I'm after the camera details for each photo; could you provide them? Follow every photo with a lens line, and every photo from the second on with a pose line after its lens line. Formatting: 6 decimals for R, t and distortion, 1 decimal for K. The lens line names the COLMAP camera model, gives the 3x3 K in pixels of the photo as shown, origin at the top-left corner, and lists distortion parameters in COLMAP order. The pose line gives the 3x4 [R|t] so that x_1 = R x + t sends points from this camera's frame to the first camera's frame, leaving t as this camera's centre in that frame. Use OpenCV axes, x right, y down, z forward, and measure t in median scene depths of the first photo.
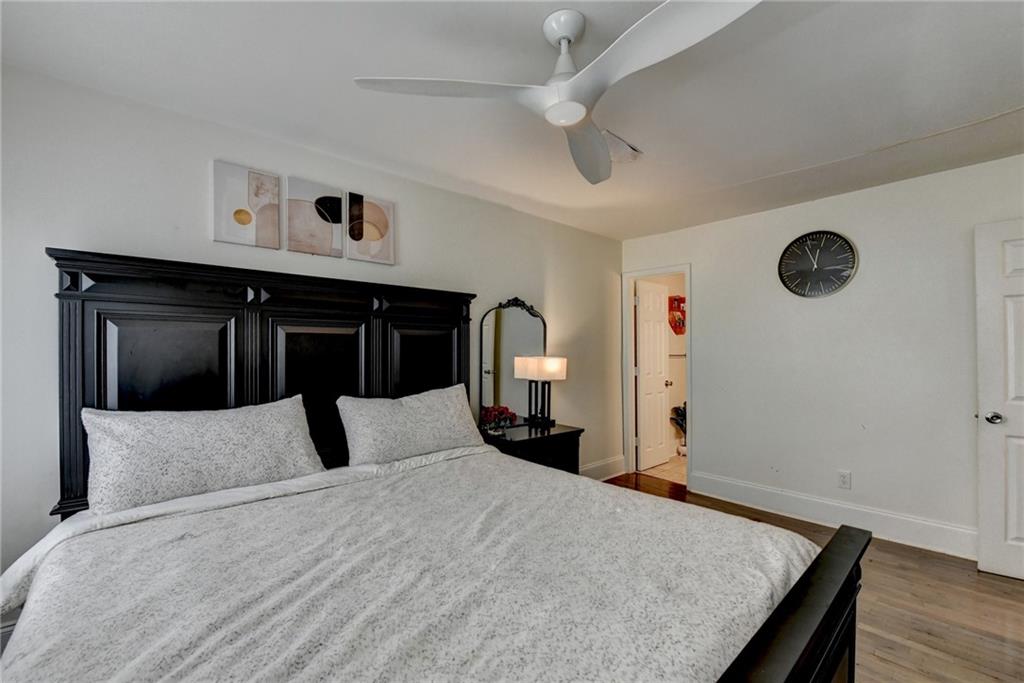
lens RADIAL K [[421.0, 0, 503.0], [0, 421.0, 348.6], [0, 0, 1]] dist [-0.000720, -0.000171]
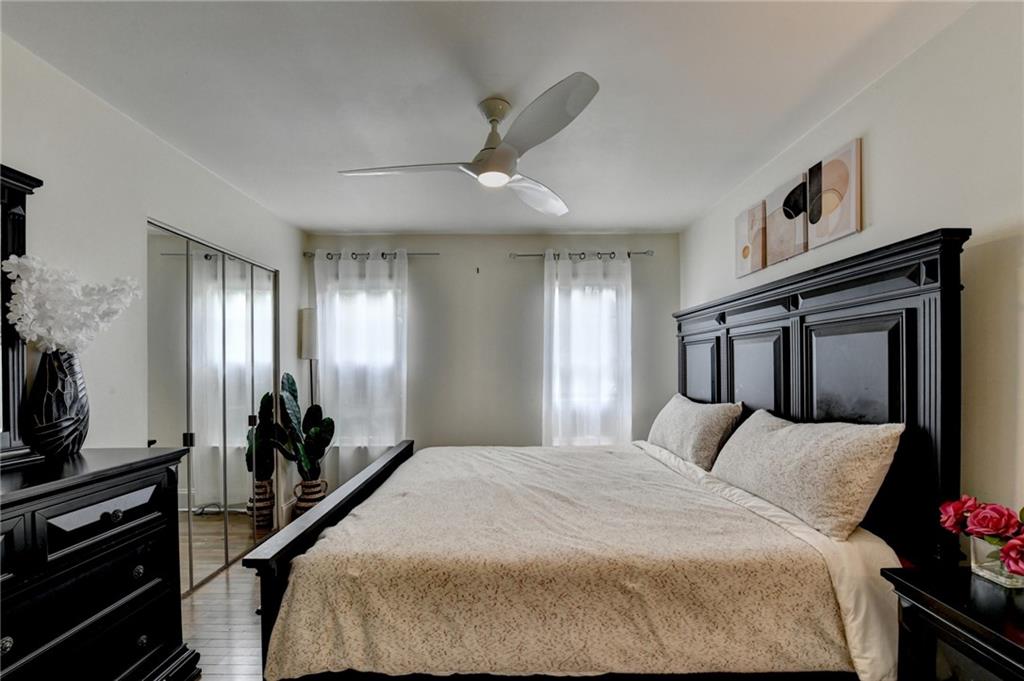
lens RADIAL K [[422.3, 0, 514.9], [0, 422.3, 363.5], [0, 0, 1]] dist [-0.018113, -0.000604]
pose [[-0.633261, -0.004785, -0.773923, 0.643504], [0.006988, 0.999905, -0.011900, 0.016442], [0.773906, -0.012944, -0.633168, 1.084094]]
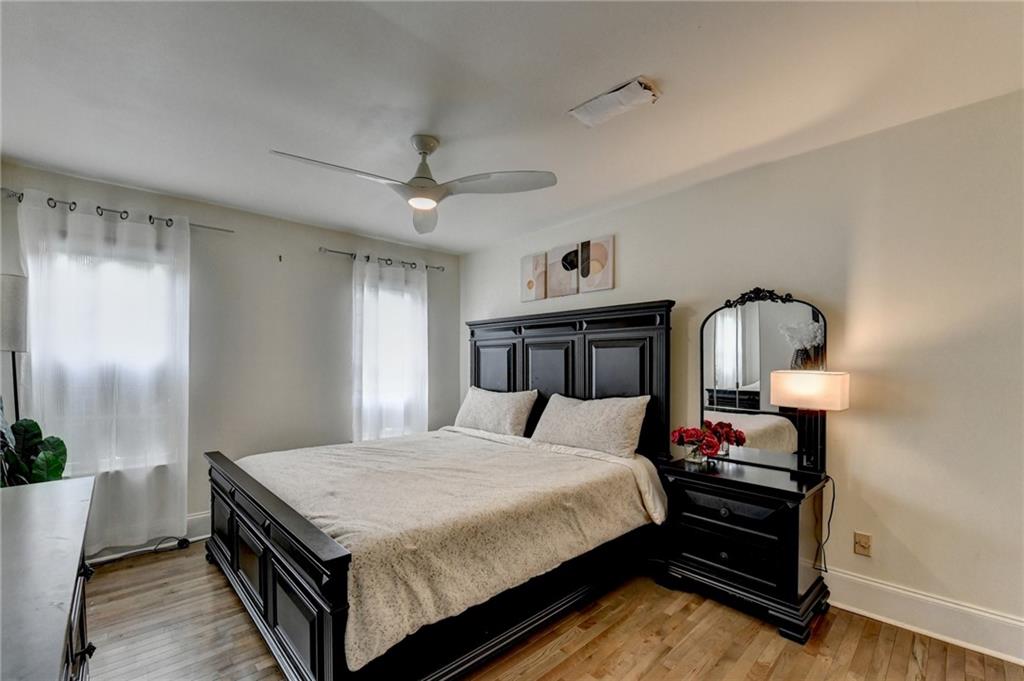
lens RADIAL K [[421.2, 0, 513.8], [0, 421.2, 358.3], [0, 0, 1]] dist [-0.020234, -0.000890]
pose [[0.060002, -0.012780, -0.998116, 0.957823], [0.002391, 0.999917, -0.012660, 0.010312], [0.998195, -0.001627, 0.060028, 0.718805]]
